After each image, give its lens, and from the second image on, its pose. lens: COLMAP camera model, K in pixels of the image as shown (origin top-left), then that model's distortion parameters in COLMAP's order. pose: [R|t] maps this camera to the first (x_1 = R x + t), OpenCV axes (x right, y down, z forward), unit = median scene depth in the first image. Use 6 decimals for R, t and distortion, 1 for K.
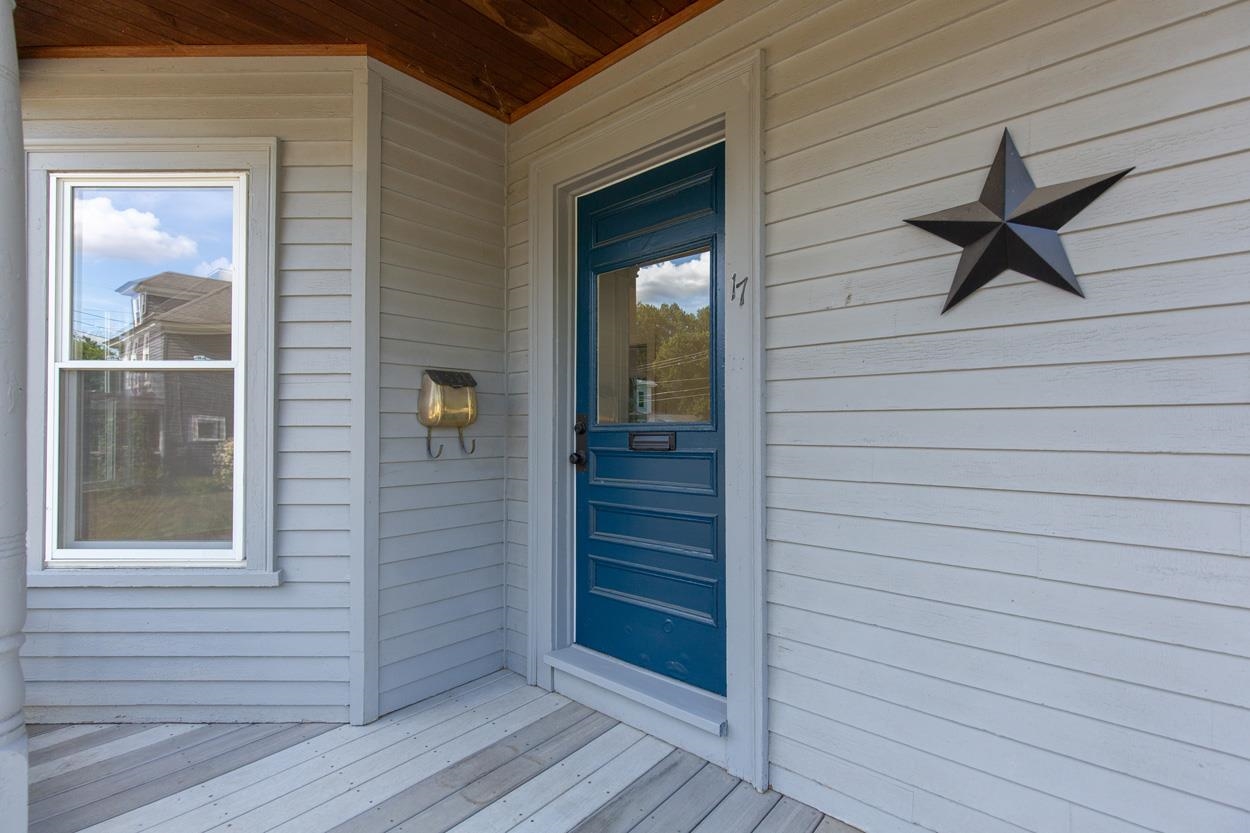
lens RADIAL K [[573.6, 0, 646.9], [0, 573.6, 434.7], [0, 0, 1]] dist [0.004250, 0.000247]
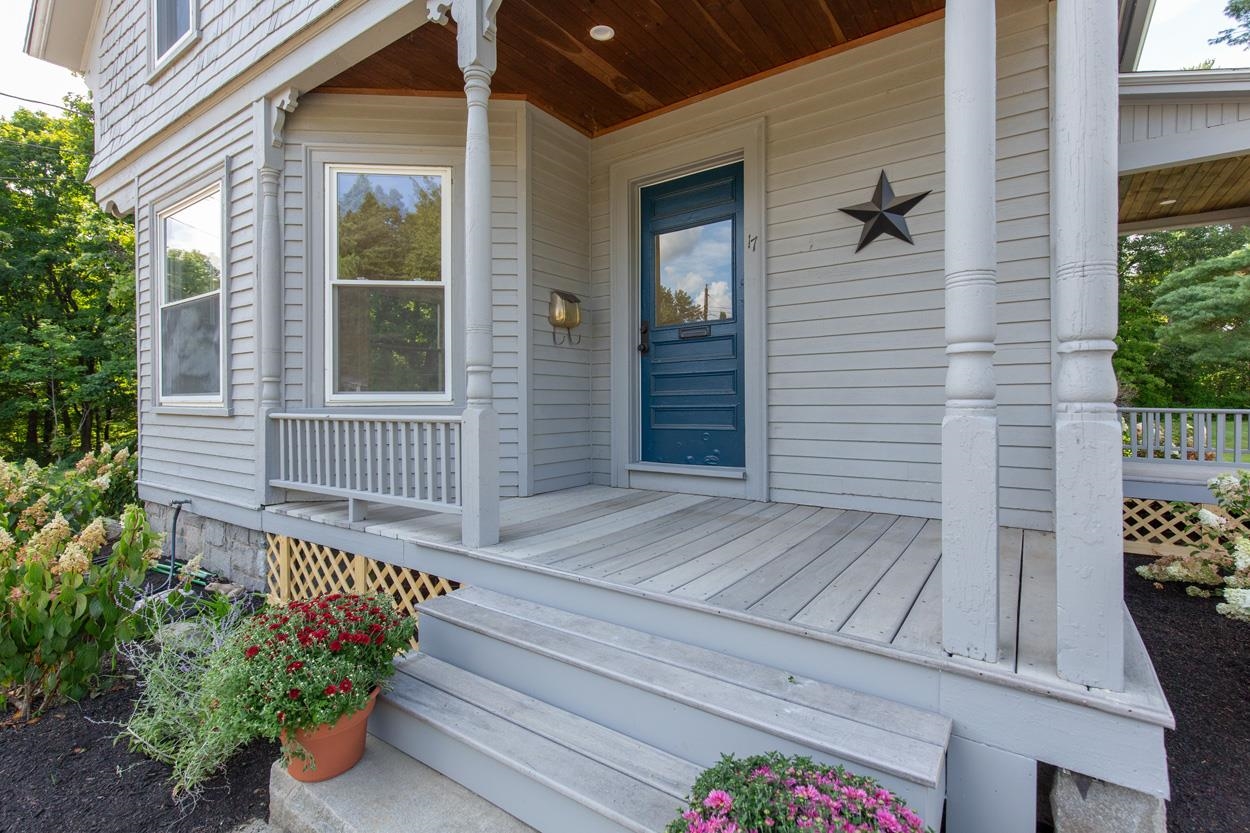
lens RADIAL K [[573.6, 0, 625.9], [0, 573.6, 408.0], [0, 0, 1]] dist [0.004250, 0.000247]
pose [[0.996968, 0.001541, 0.077792, -0.330175], [-0.001158, 0.999987, -0.004966, 0.247128], [-0.077799, 0.004860, 0.996957, -0.695690]]
